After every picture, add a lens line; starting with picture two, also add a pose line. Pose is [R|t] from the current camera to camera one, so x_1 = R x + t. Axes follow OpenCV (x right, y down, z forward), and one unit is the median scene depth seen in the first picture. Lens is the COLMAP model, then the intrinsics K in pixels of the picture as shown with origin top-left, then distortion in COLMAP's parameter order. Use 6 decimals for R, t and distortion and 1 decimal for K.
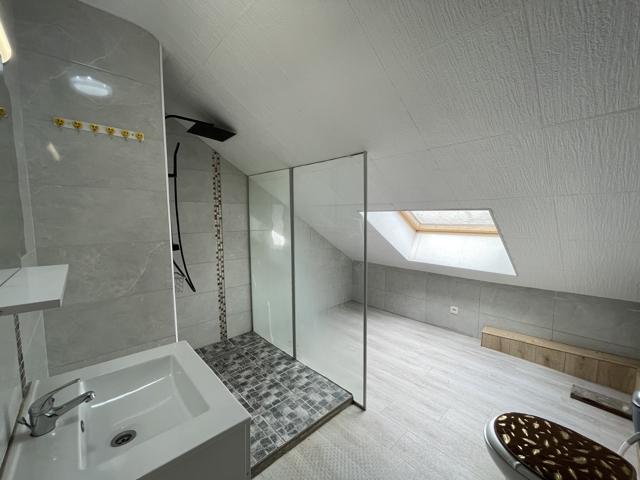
lens RADIAL K [[260.9, 0, 320.8], [0, 260.9, 239.5], [0, 0, 1]] dist [-0.002833, 0.000489]
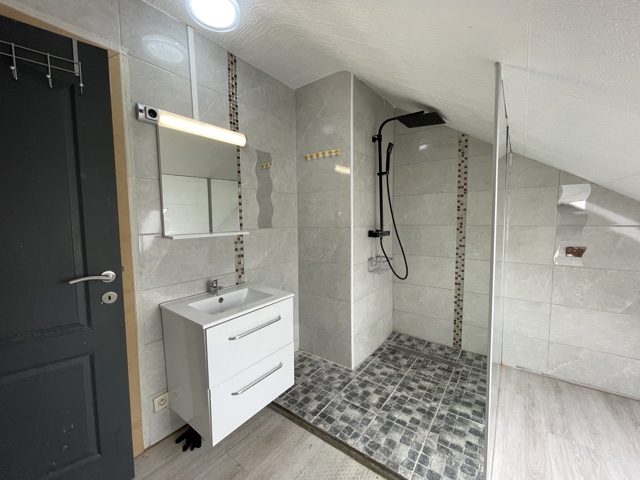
lens RADIAL K [[260.9, 0, 320.9], [0, 260.9, 239.8], [0, 0, 1]] dist [-0.002833, 0.000489]
pose [[0.177265, 0.081455, -0.980786, 0.470901], [-0.069140, 0.995137, 0.070151, -0.011058], [0.981731, 0.055376, 0.182035, 0.455711]]
